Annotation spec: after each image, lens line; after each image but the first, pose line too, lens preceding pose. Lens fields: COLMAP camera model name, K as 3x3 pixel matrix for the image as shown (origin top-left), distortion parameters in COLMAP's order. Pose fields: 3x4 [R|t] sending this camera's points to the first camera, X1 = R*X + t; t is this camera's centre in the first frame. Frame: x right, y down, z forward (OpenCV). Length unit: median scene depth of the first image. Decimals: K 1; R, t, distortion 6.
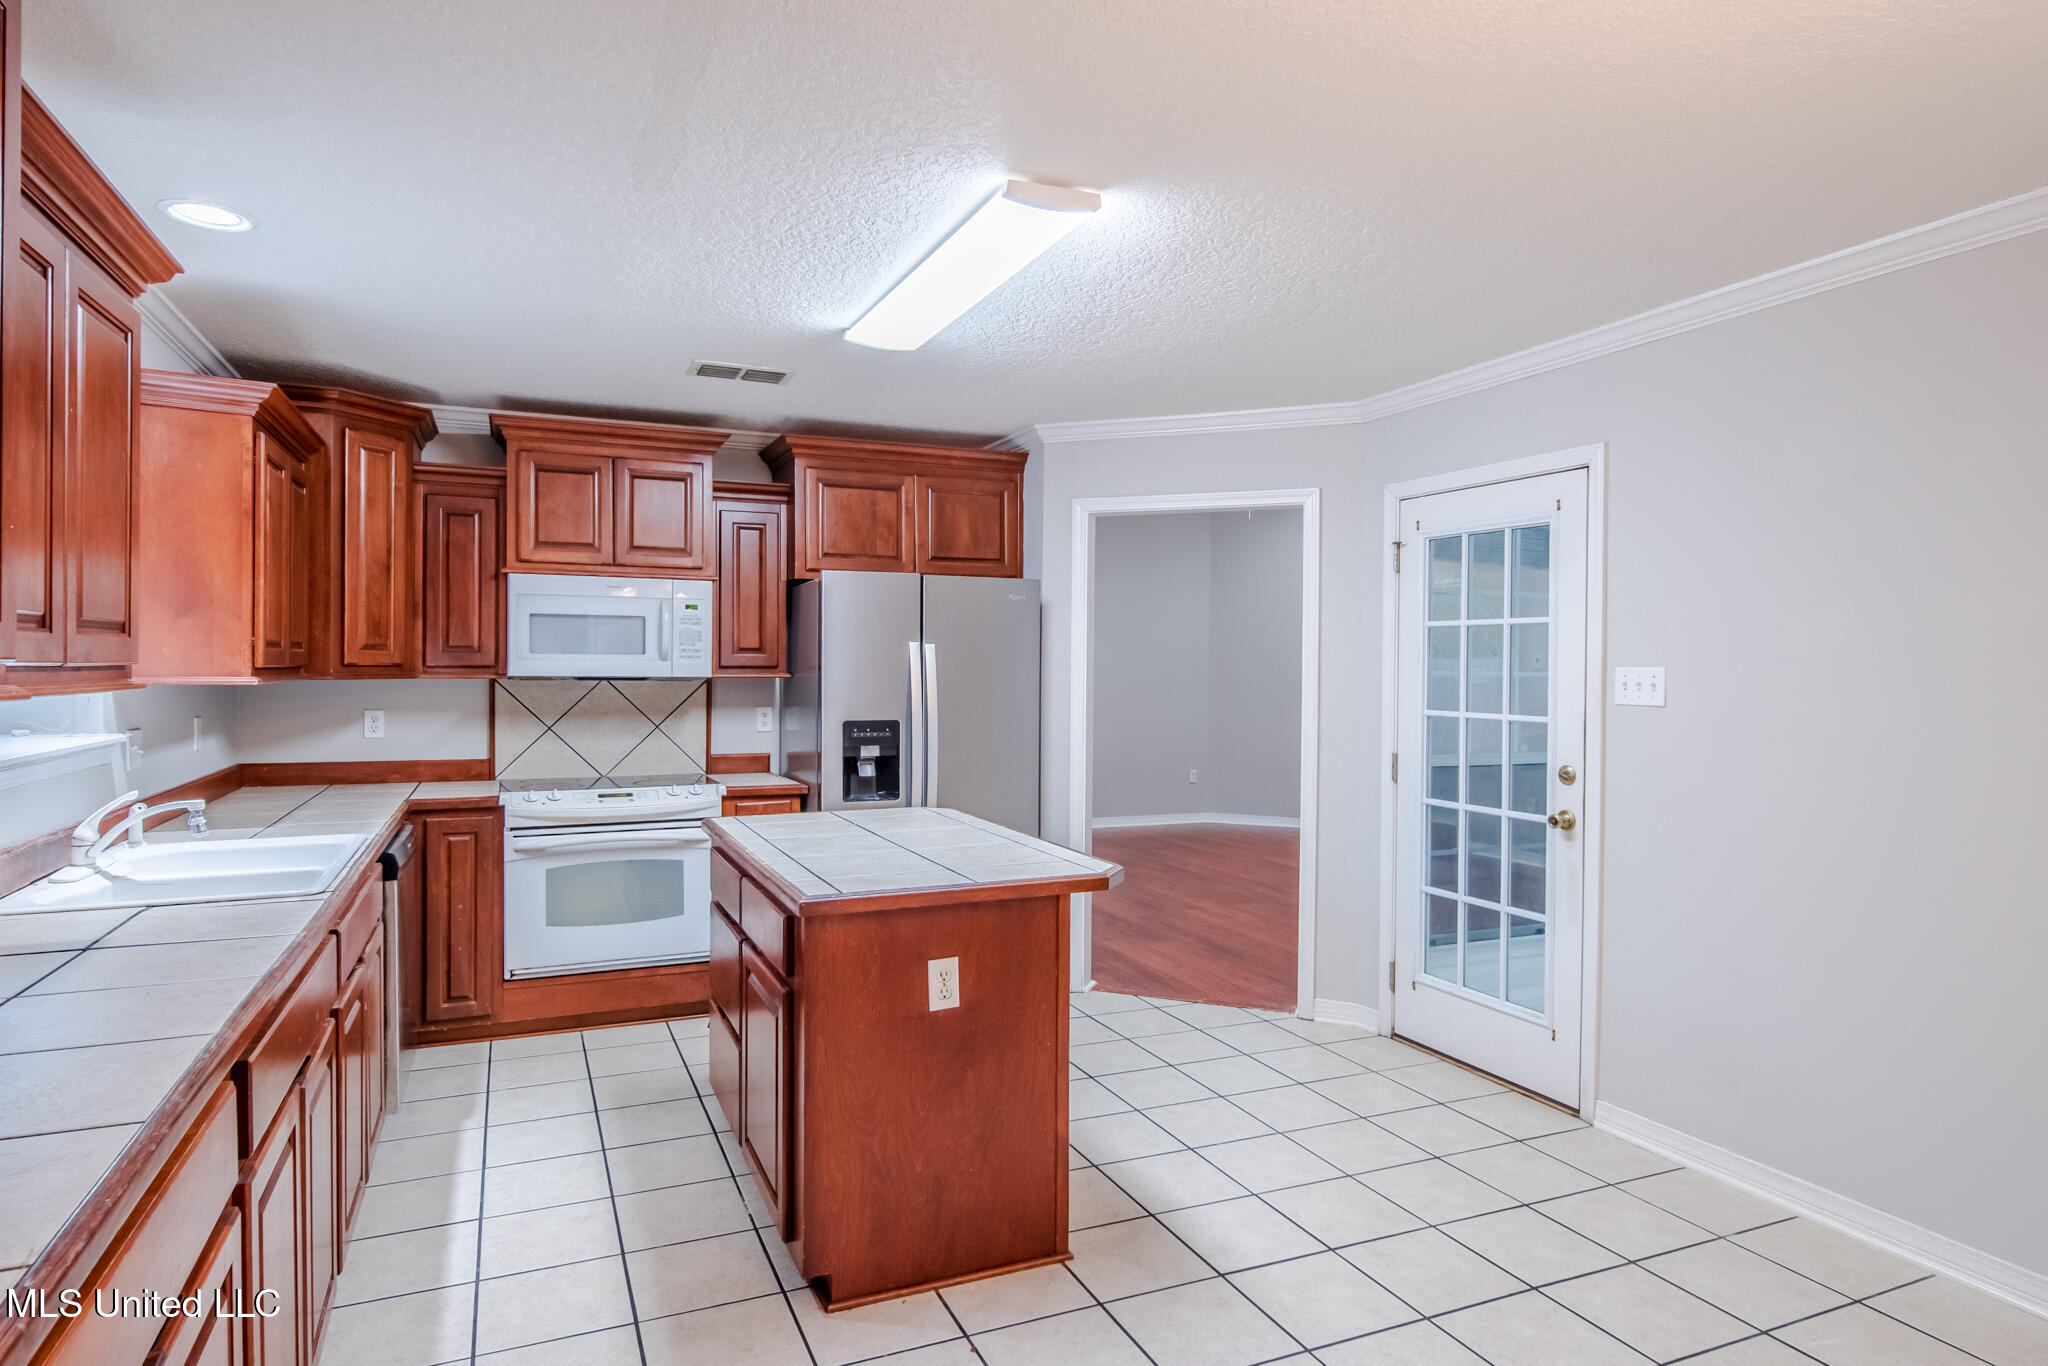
lens RADIAL K [[1119.4, 0, 1021.9], [0, 1119.4, 678.8], [0, 0, 1]] dist [-0.002802, 0.001731]
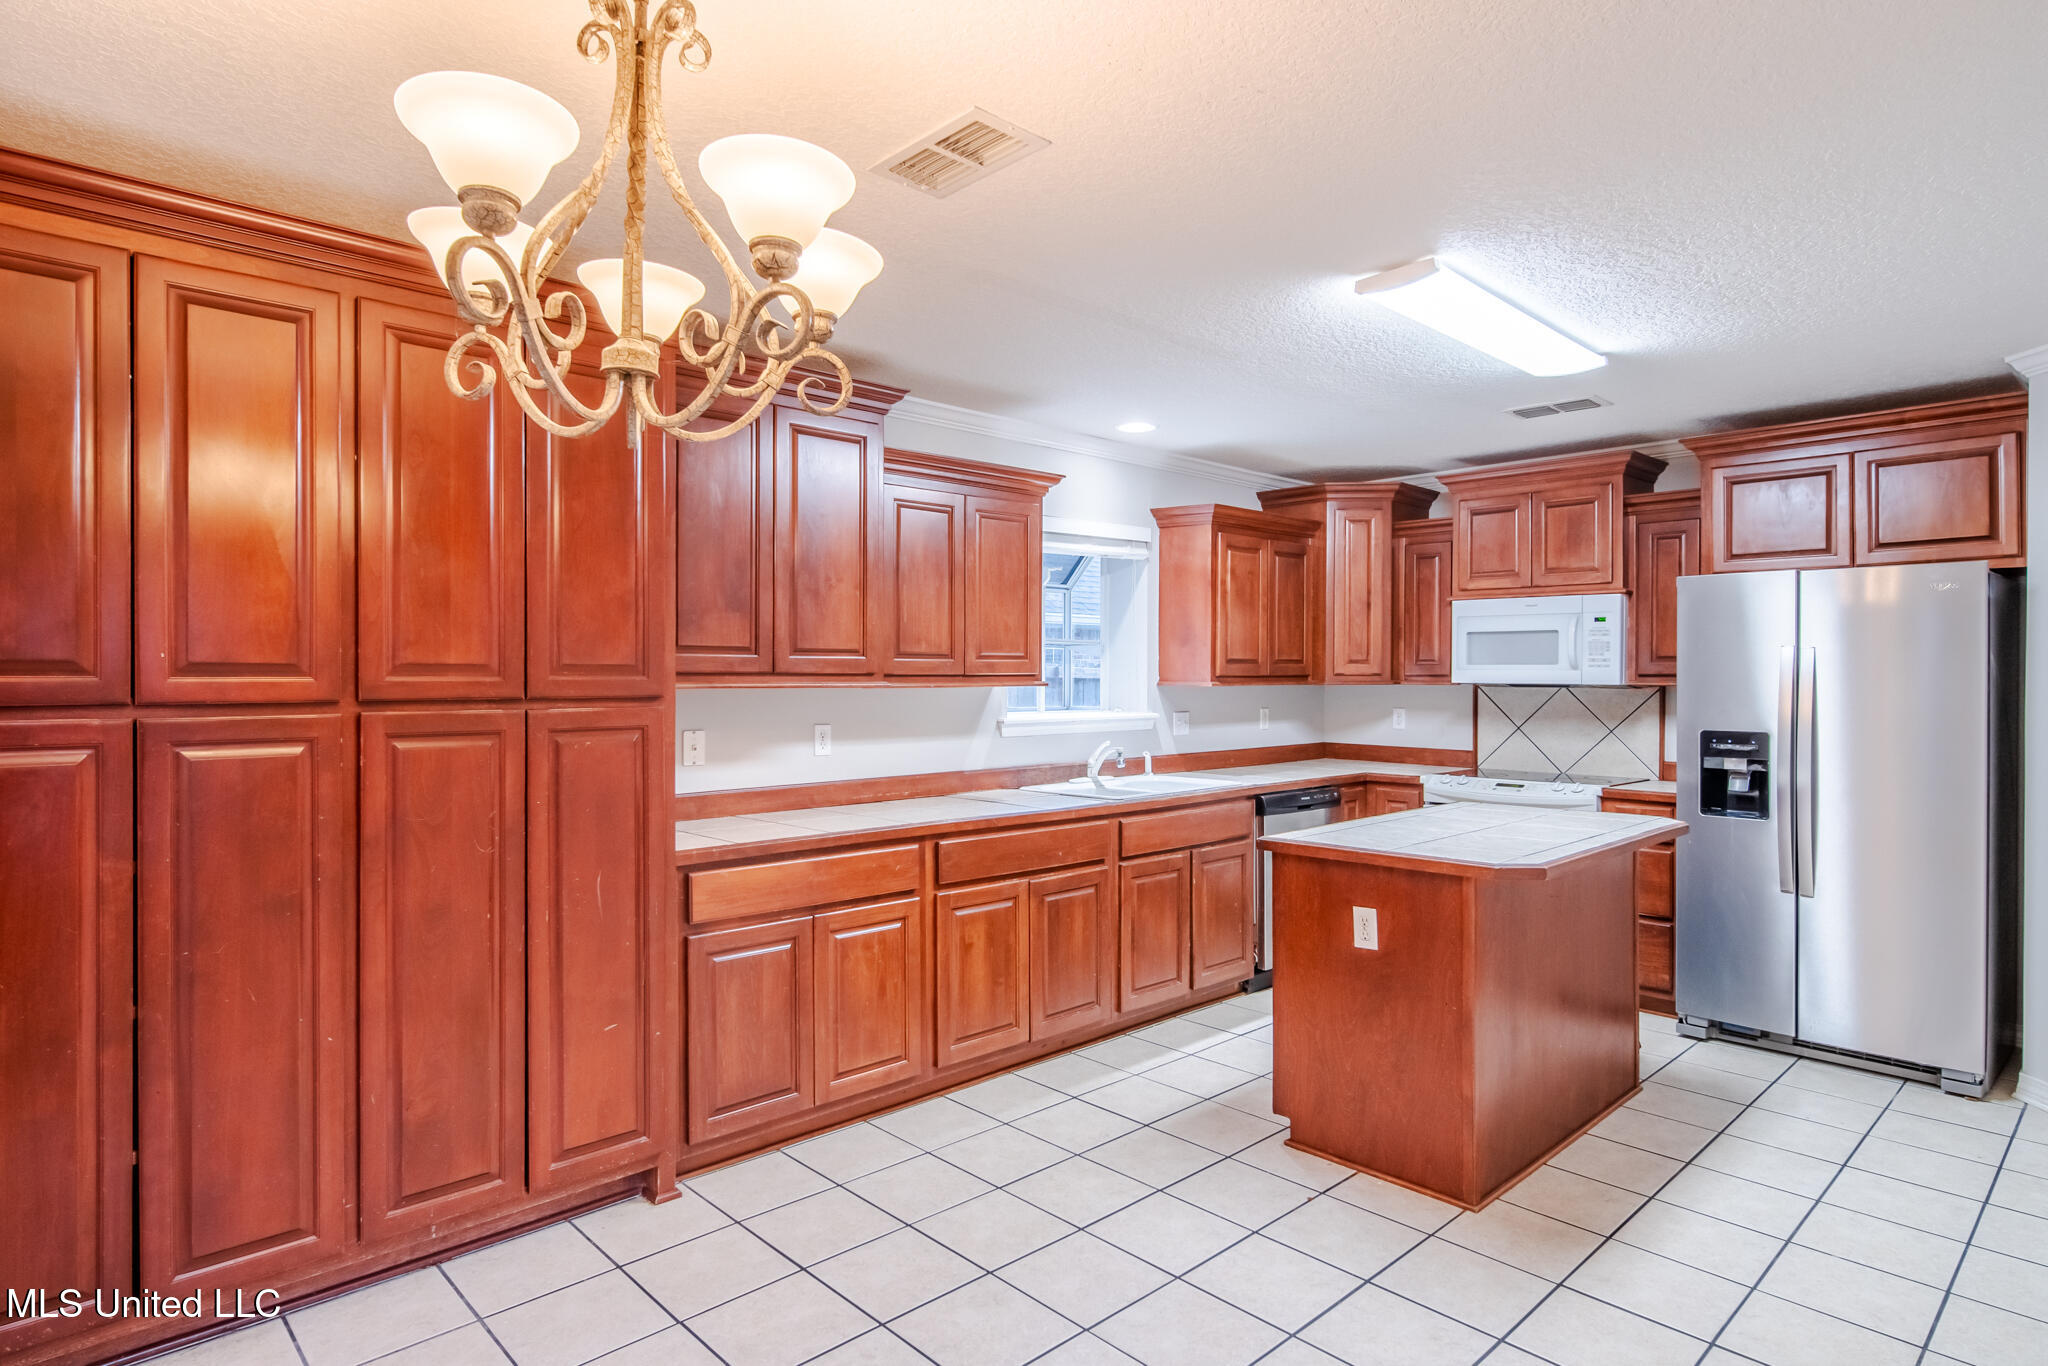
lens RADIAL K [[1173.4, 0, 1063.9], [0, 1173.4, 680.6], [0, 0, 1]] dist [-0.002787, 0.003995]
pose [[0.352054, -0.000194, -0.935980, 0.609936], [-0.008727, 0.999956, -0.003490, 0.003083], [0.935939, 0.009397, 0.352036, 0.133354]]
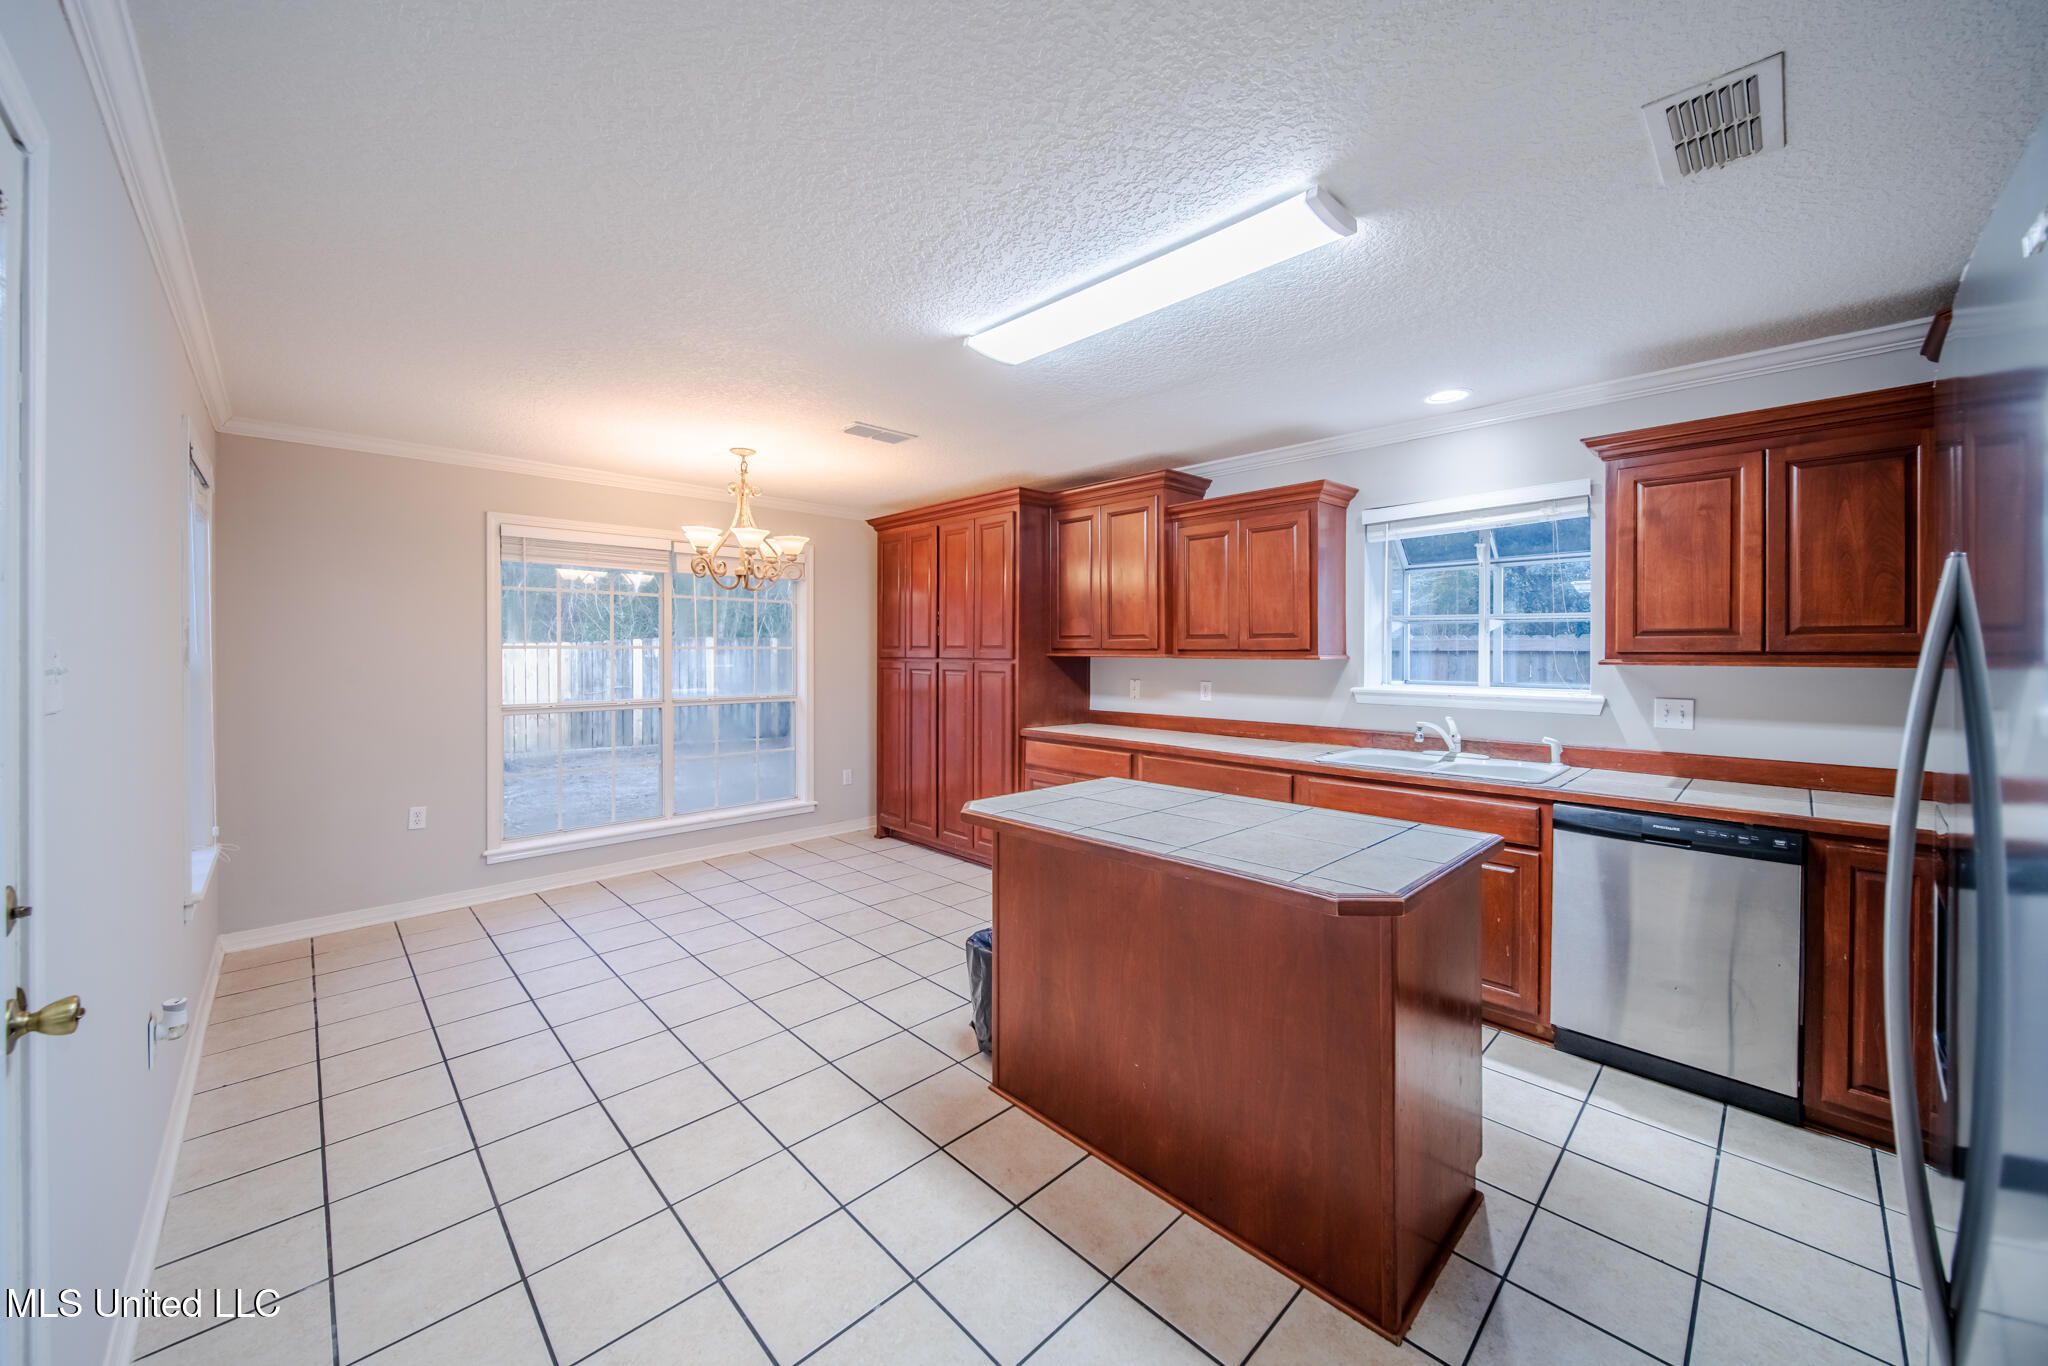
lens RADIAL K [[756.7, 0, 997.3], [0, 756.7, 658.3], [0, 0, 1]] dist [0.001148, -0.000412]
pose [[-0.953059, -0.006181, -0.302721, 0.187974], [-0.012083, 0.999772, 0.017629, -0.007112], [0.302543, 0.020459, -0.952916, 1.166504]]
